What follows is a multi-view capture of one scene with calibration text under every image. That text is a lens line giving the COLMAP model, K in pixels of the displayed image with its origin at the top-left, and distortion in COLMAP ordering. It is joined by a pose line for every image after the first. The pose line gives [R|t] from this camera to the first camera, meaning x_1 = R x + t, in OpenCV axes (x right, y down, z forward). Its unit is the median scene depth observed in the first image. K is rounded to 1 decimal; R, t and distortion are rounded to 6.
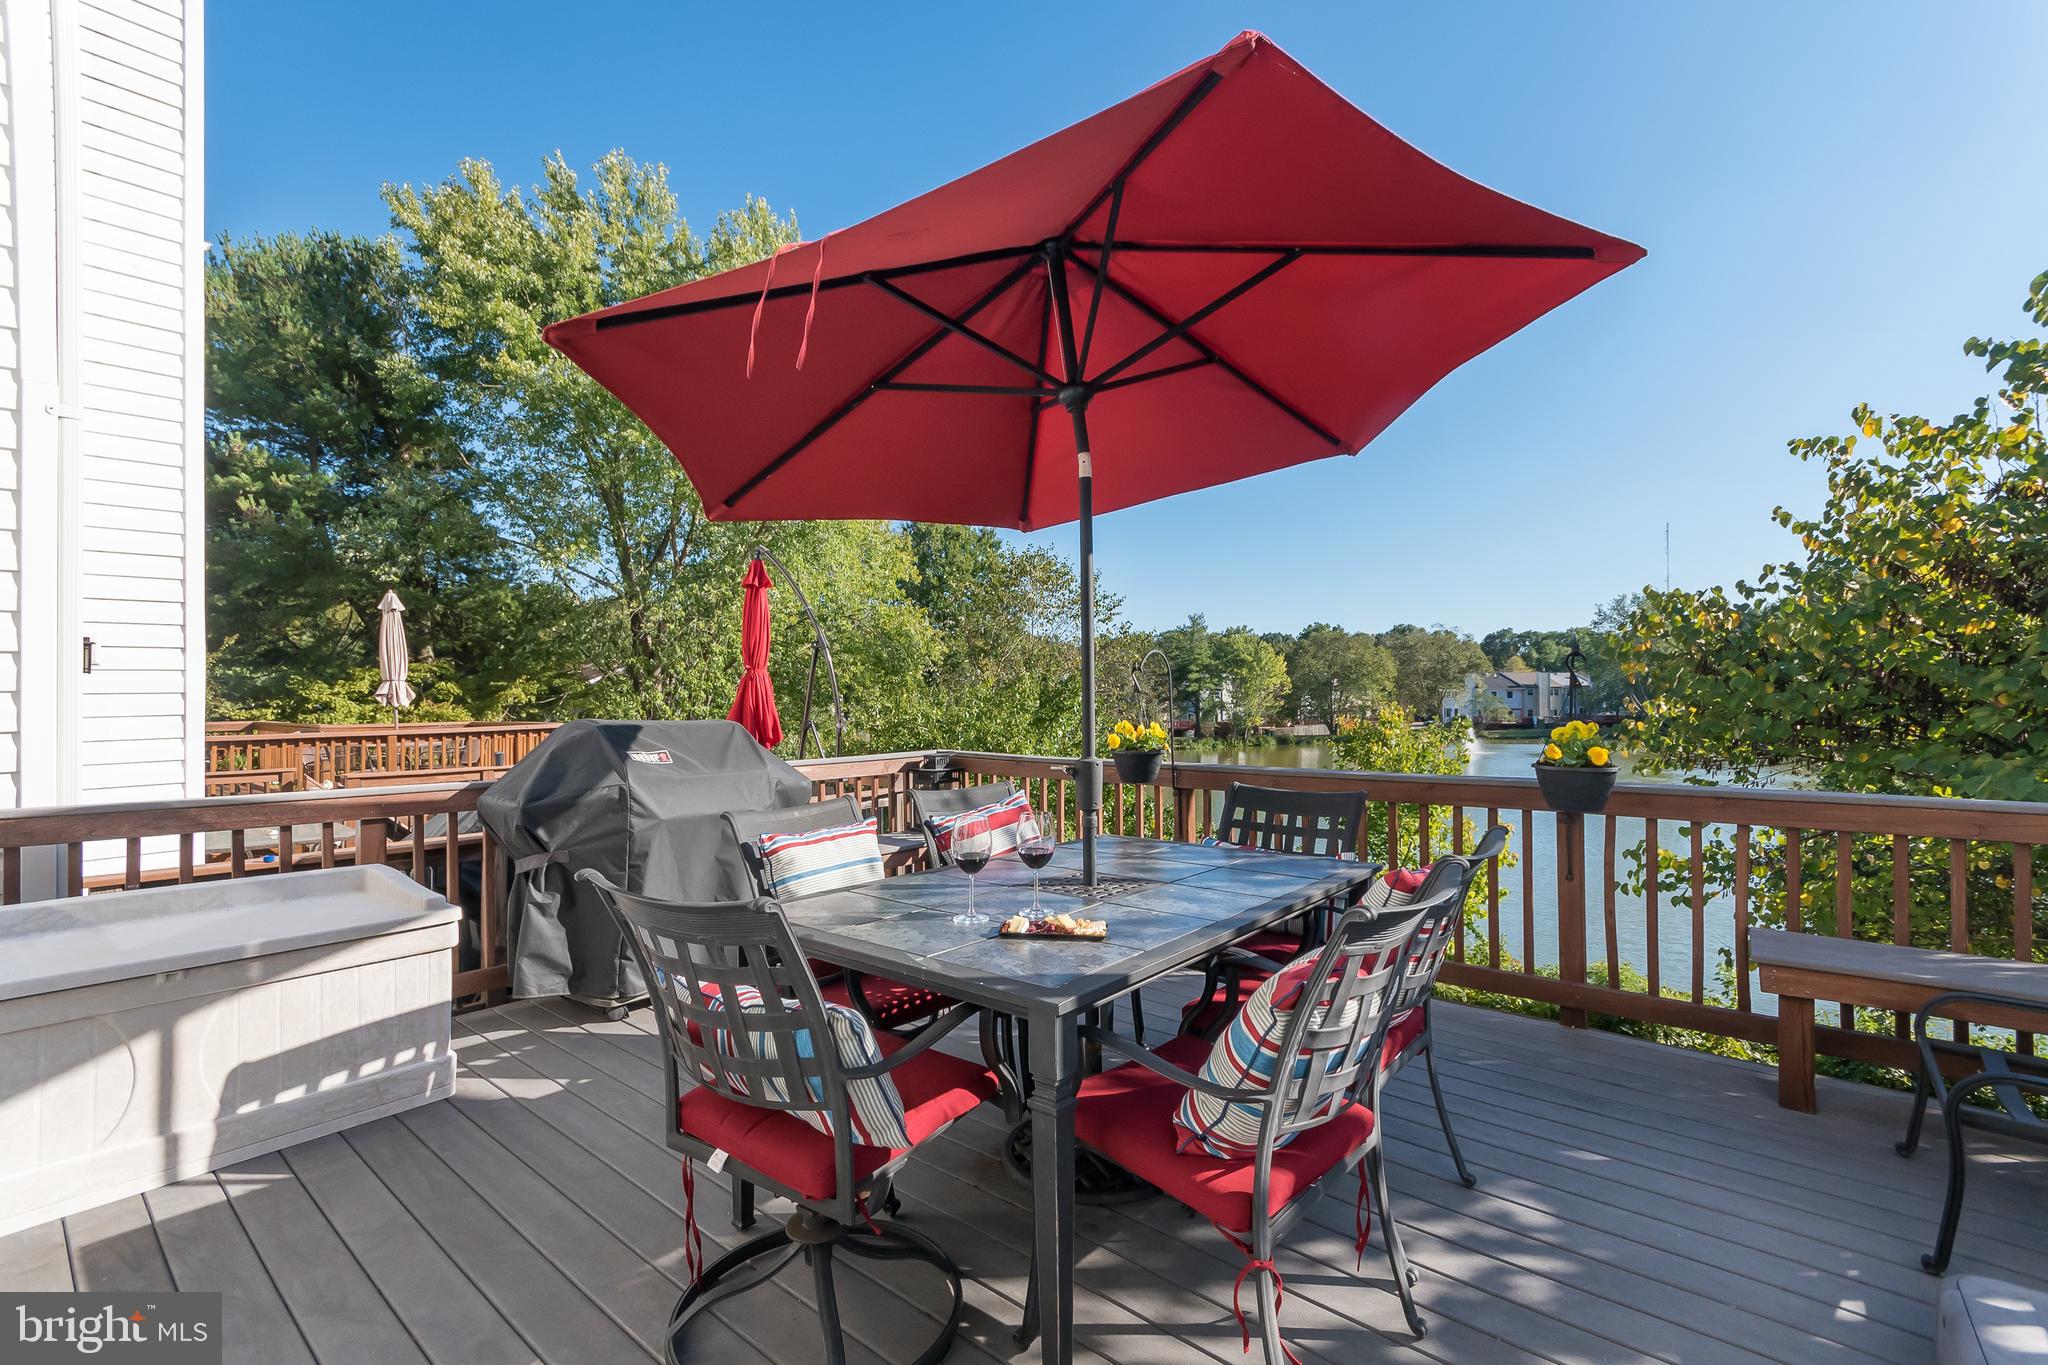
lens RADIAL K [[902.8, 0, 1020.3], [0, 902.8, 677.8], [0, 0, 1]] dist [0.001912, 0.000239]
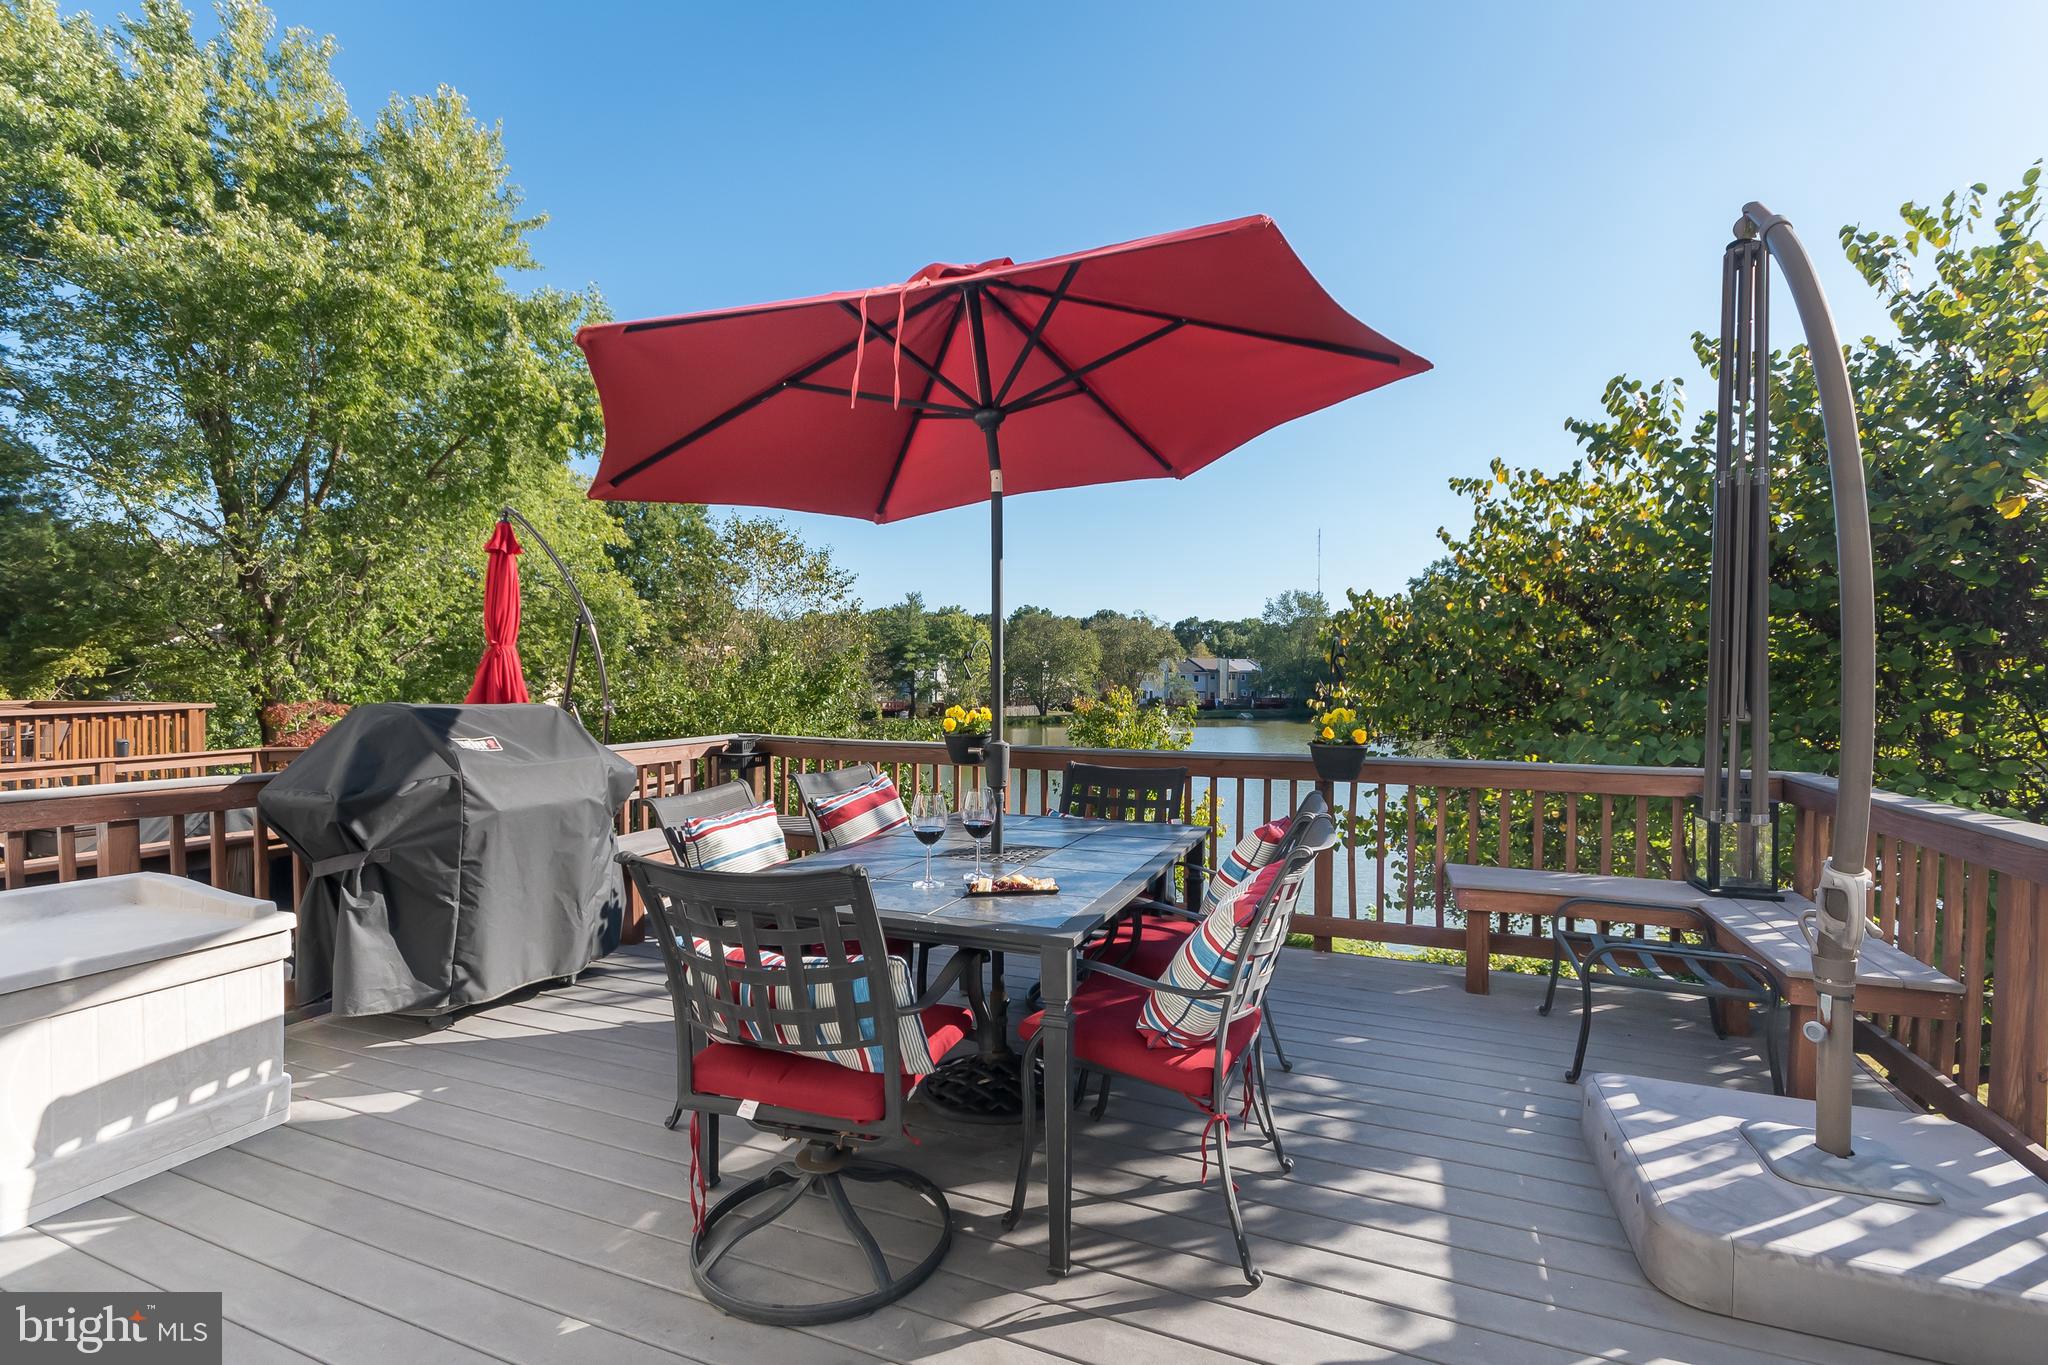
lens RADIAL K [[935.1, 0, 1024.0], [0, 935.1, 682.5], [0, 0, 1]] dist [0.001921, -0.005950]
pose [[0.949848, 0.010332, 0.312540, -0.158778], [-0.019096, 0.999505, 0.024993, -0.009209], [-0.312127, -0.029708, 0.949576, -0.073942]]
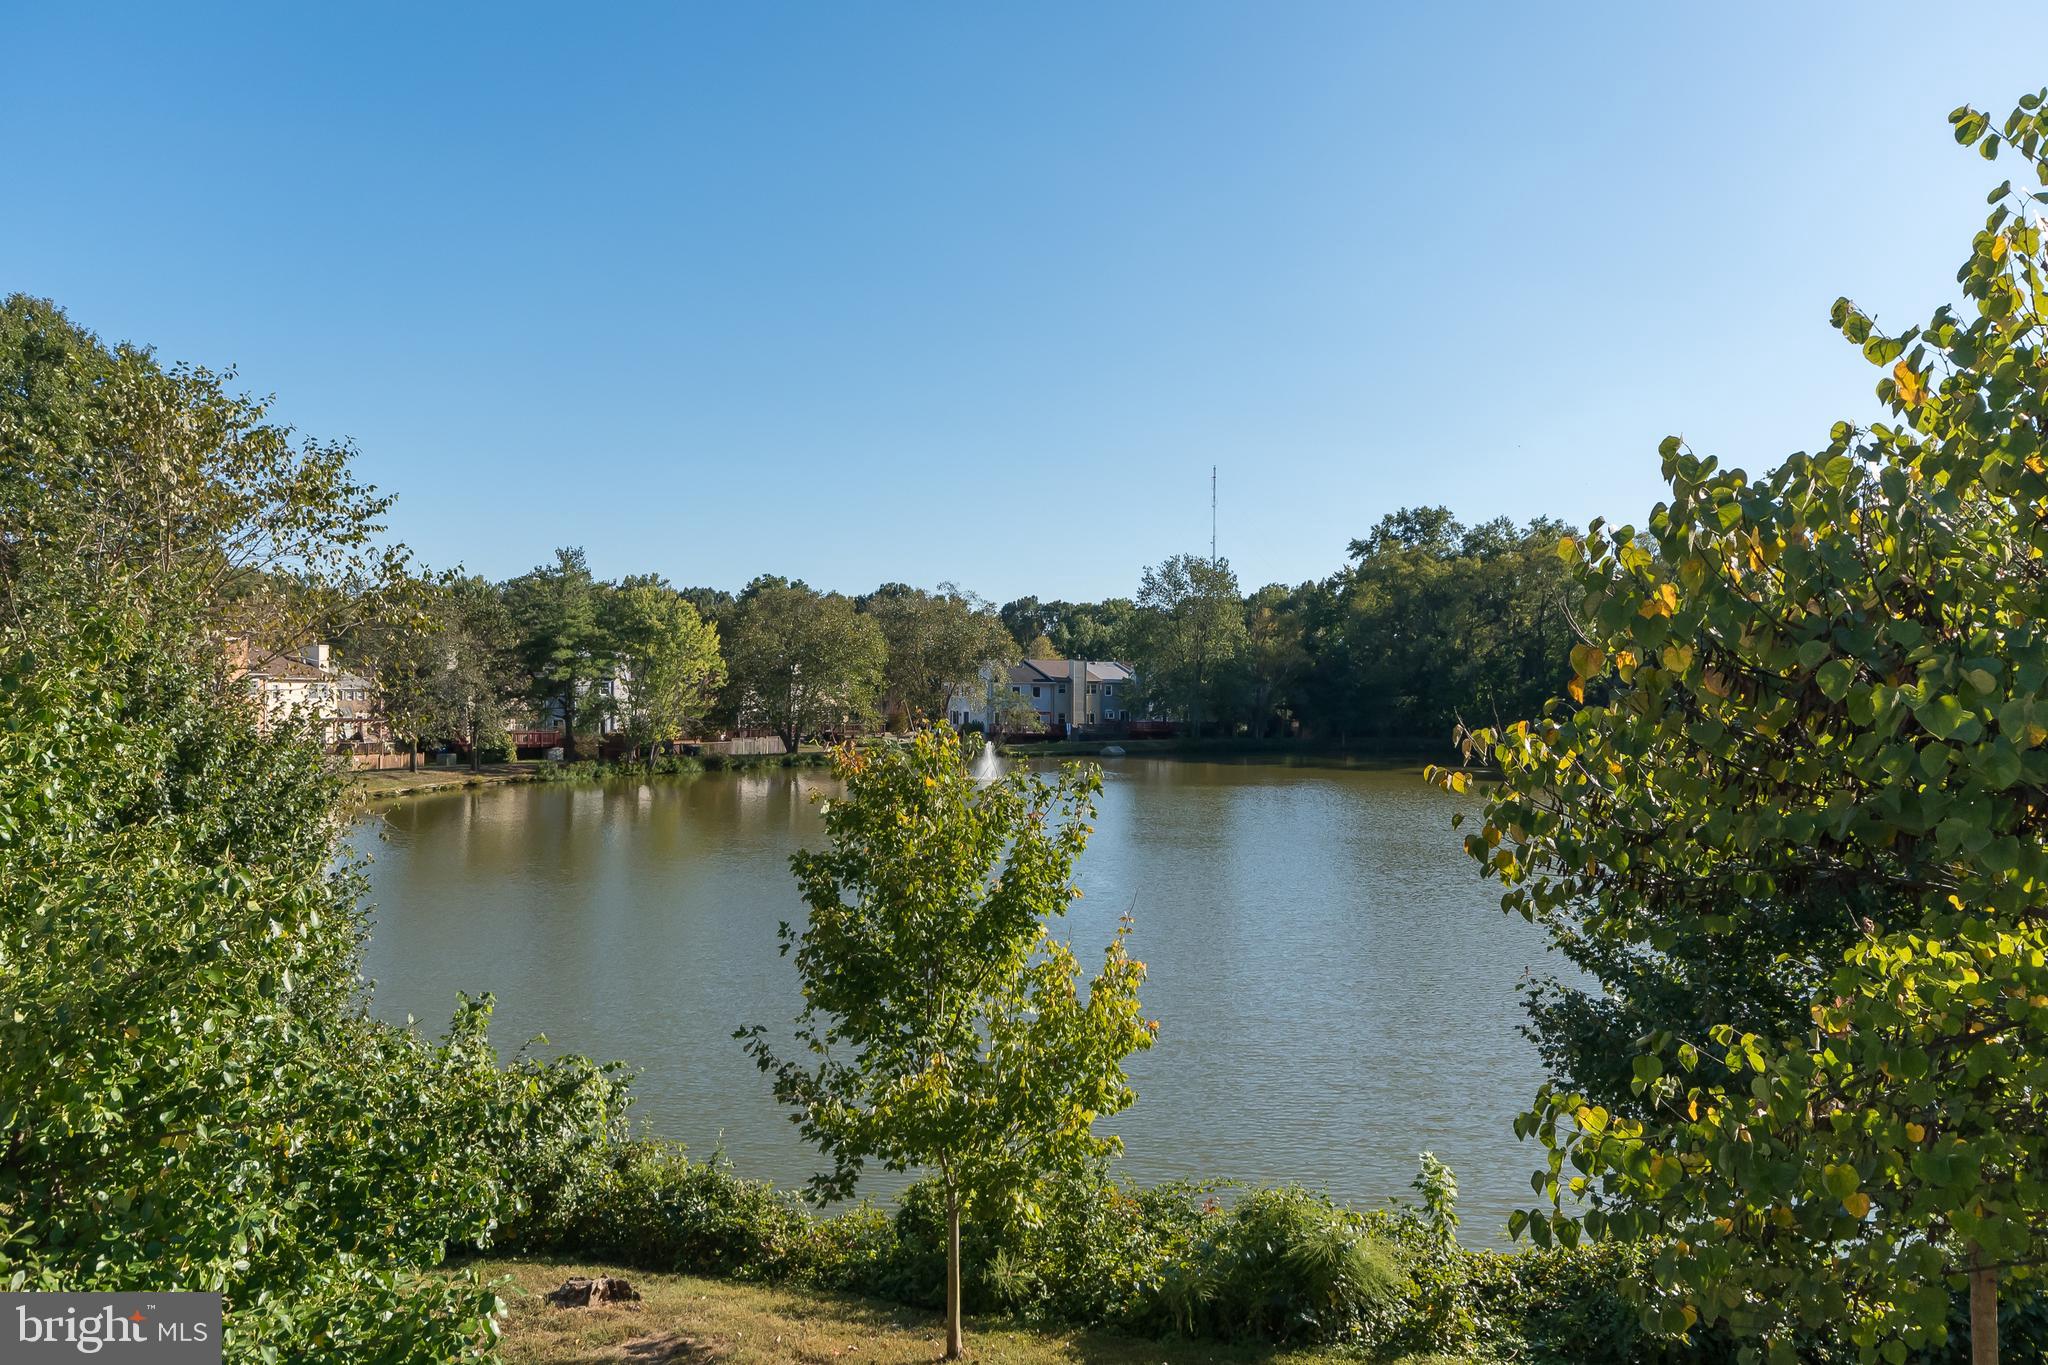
lens RADIAL K [[1444.8, 0, 1024.0], [0, 1444.8, 682.5], [0, 0, 1]] dist [0.017925, 0.001322]
pose [[0.880245, 0.012636, 0.474351, 0.256220], [-0.020369, 0.999730, 0.011166, -0.008492], [-0.474082, -0.019491, 0.880265, 0.889932]]
